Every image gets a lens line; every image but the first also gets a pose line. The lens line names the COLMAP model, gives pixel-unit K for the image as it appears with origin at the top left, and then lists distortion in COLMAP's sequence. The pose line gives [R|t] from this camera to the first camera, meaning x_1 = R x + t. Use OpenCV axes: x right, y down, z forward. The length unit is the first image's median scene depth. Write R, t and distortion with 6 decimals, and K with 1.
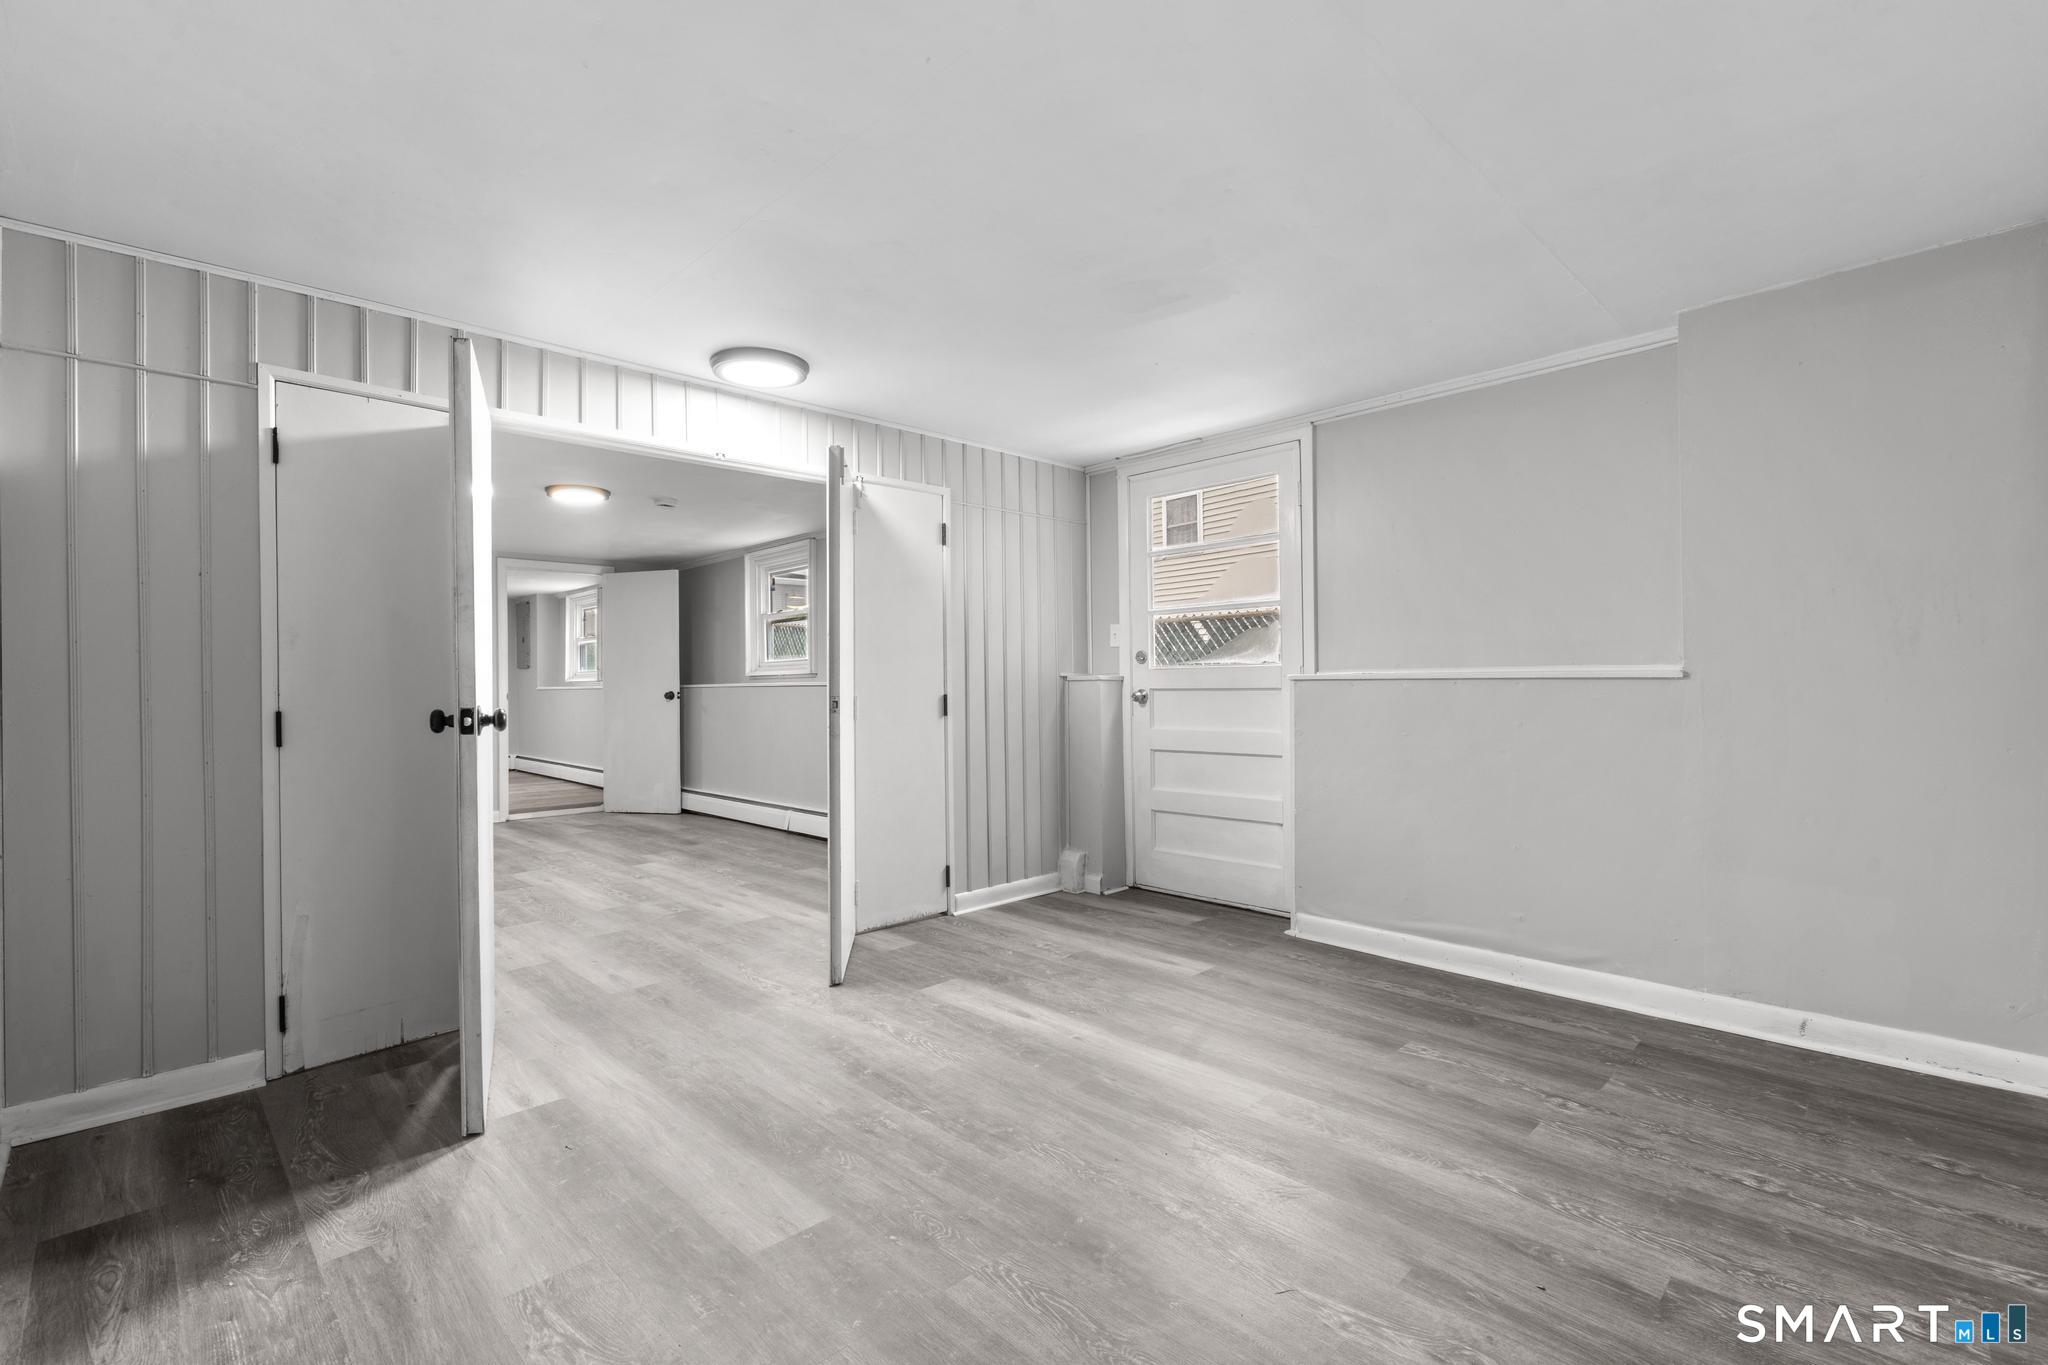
lens RADIAL K [[916.7, 0, 1018.4], [0, 916.7, 682.2], [0, 0, 1]] dist [-0.010160, 0.004706]
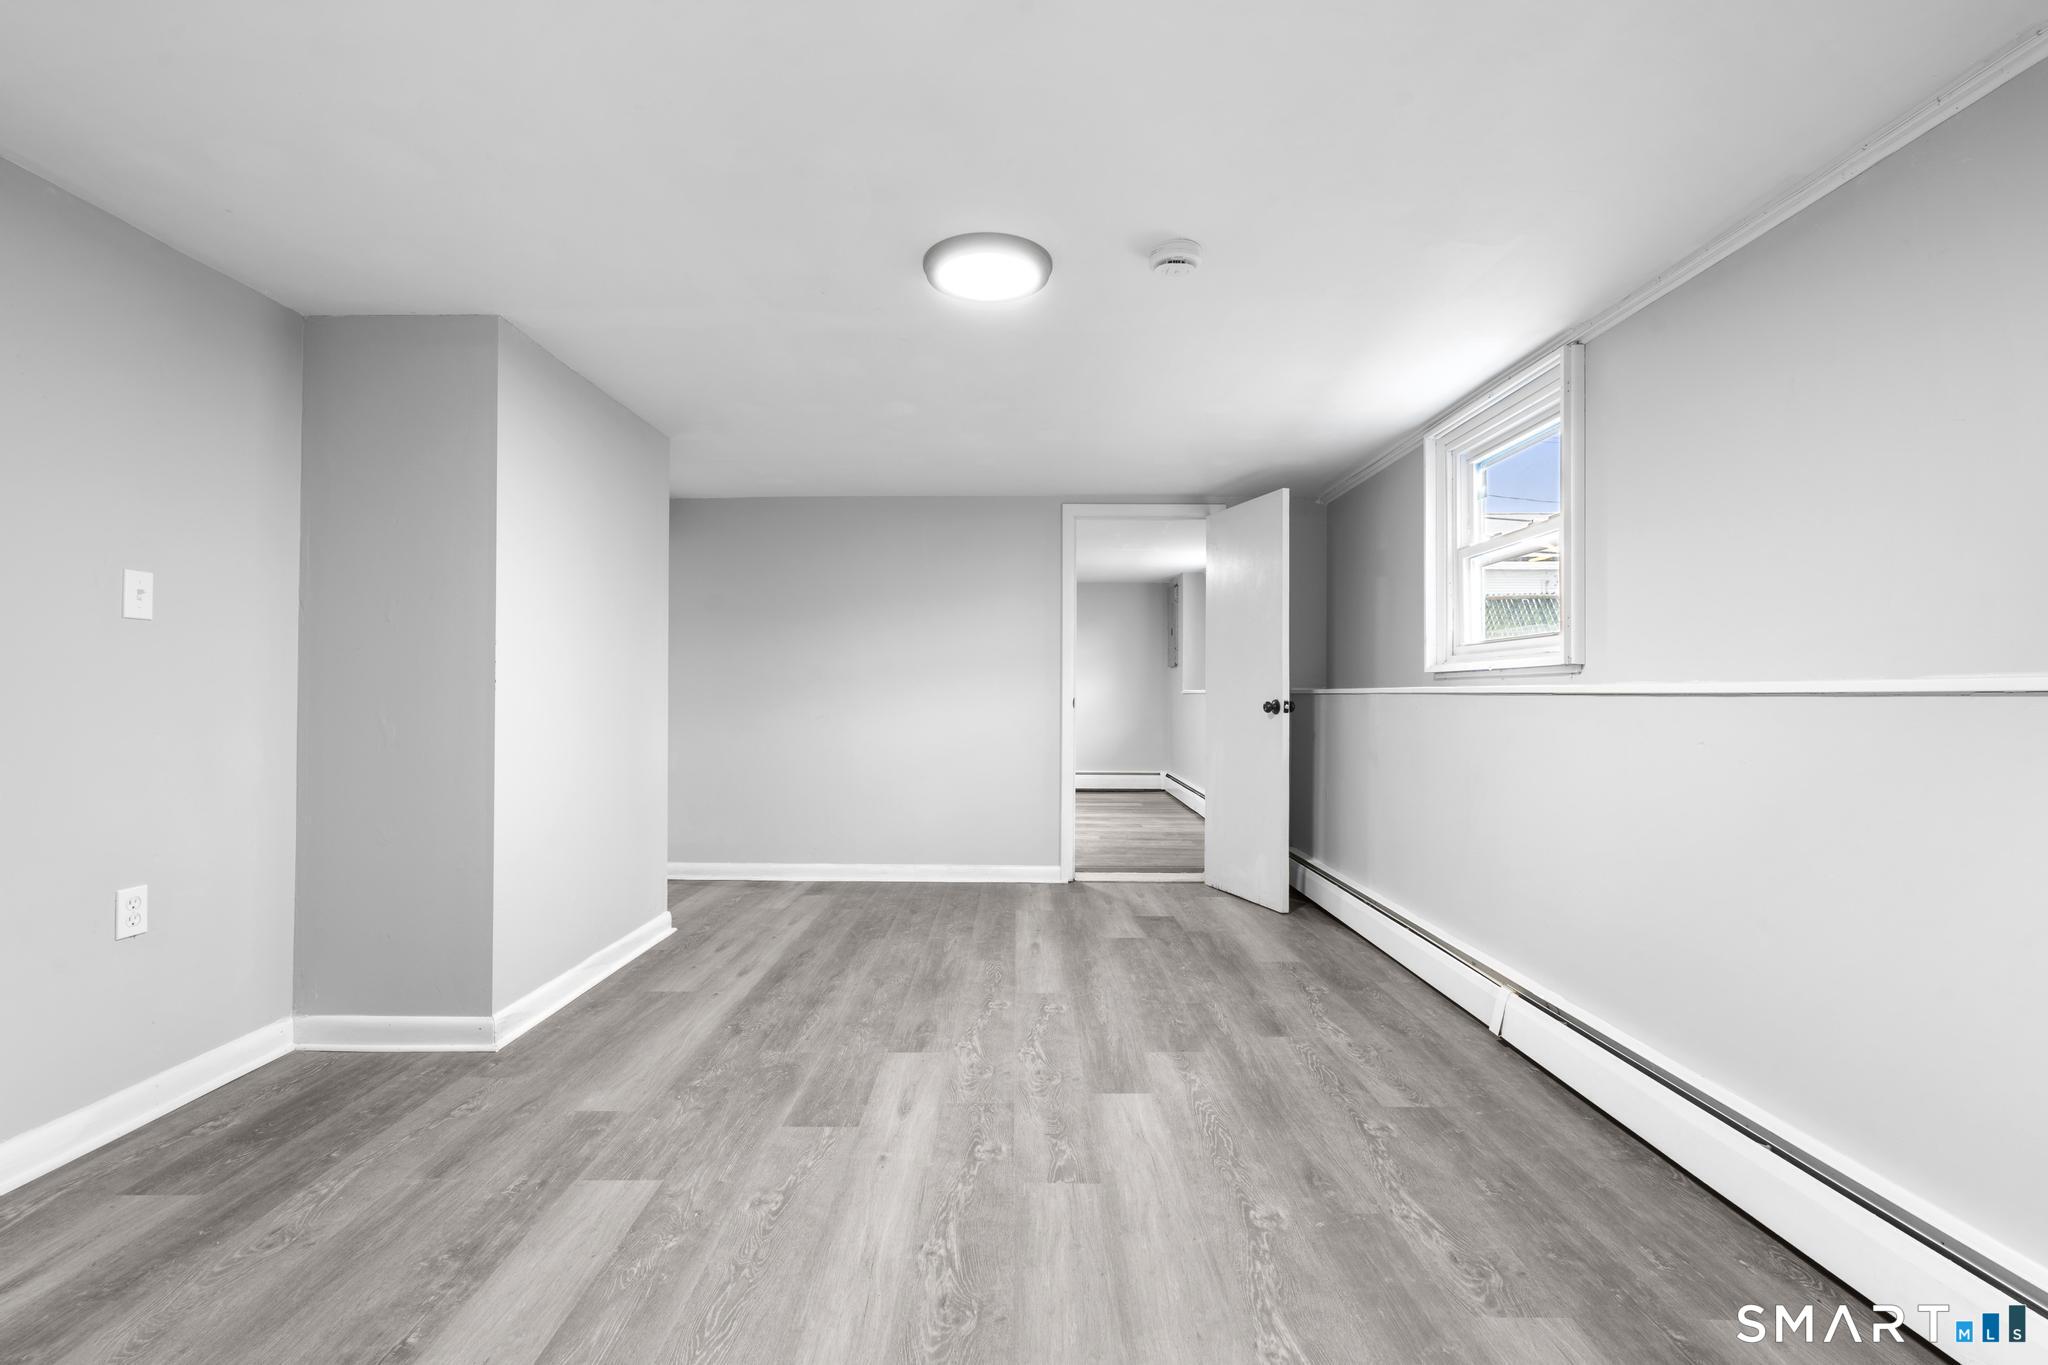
lens RADIAL K [[916.7, 0, 1018.4], [0, 916.7, 682.2], [0, 0, 1]] dist [-0.010160, 0.004706]
pose [[0.711991, 0.005241, -0.702169, -0.101043], [-0.011619, 0.999923, -0.004317, 0.003562], [0.702092, 0.011232, 0.711998, 0.477926]]
